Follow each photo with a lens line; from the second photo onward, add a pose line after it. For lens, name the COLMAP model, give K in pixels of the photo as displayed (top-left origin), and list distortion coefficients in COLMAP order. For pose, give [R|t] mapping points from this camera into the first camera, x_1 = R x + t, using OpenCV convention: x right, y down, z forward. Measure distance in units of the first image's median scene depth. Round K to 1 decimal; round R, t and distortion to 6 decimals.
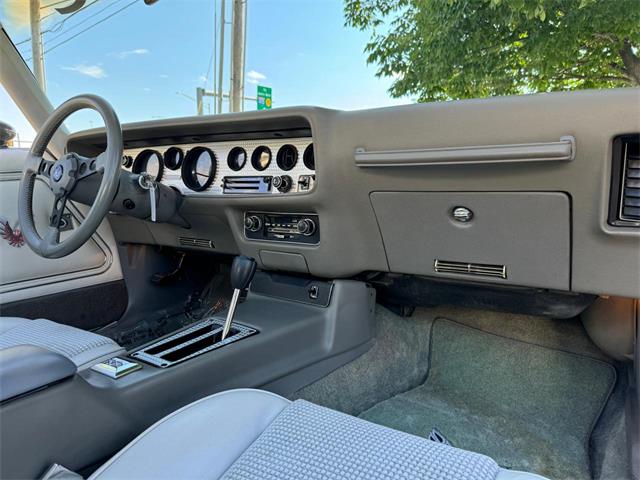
lens RADIAL K [[436.9, 0, 321.1], [0, 436.9, 237.7], [0, 0, 1]] dist [0.055810, -0.015207]
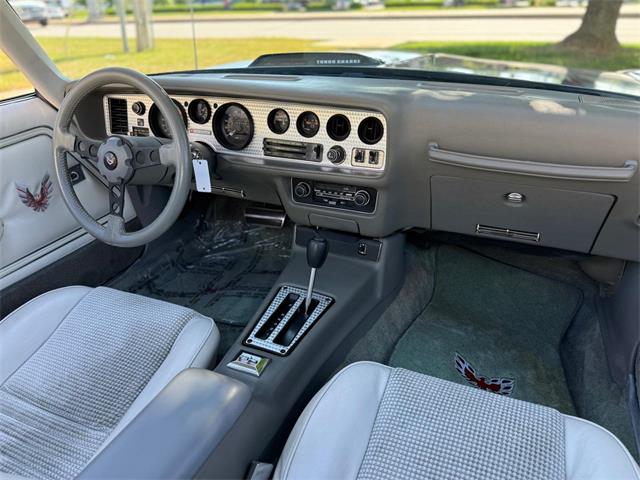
lens RADIAL K [[436.9, 0, 319.8], [0, 436.9, 243.0], [0, 0, 1]] dist [0.055810, -0.015207]
pose [[0.985844, -0.084960, 0.144544, -0.279046], [0.028327, 0.934115, 0.355848, -0.285766], [-0.165253, -0.346716, 0.923298, -0.014687]]
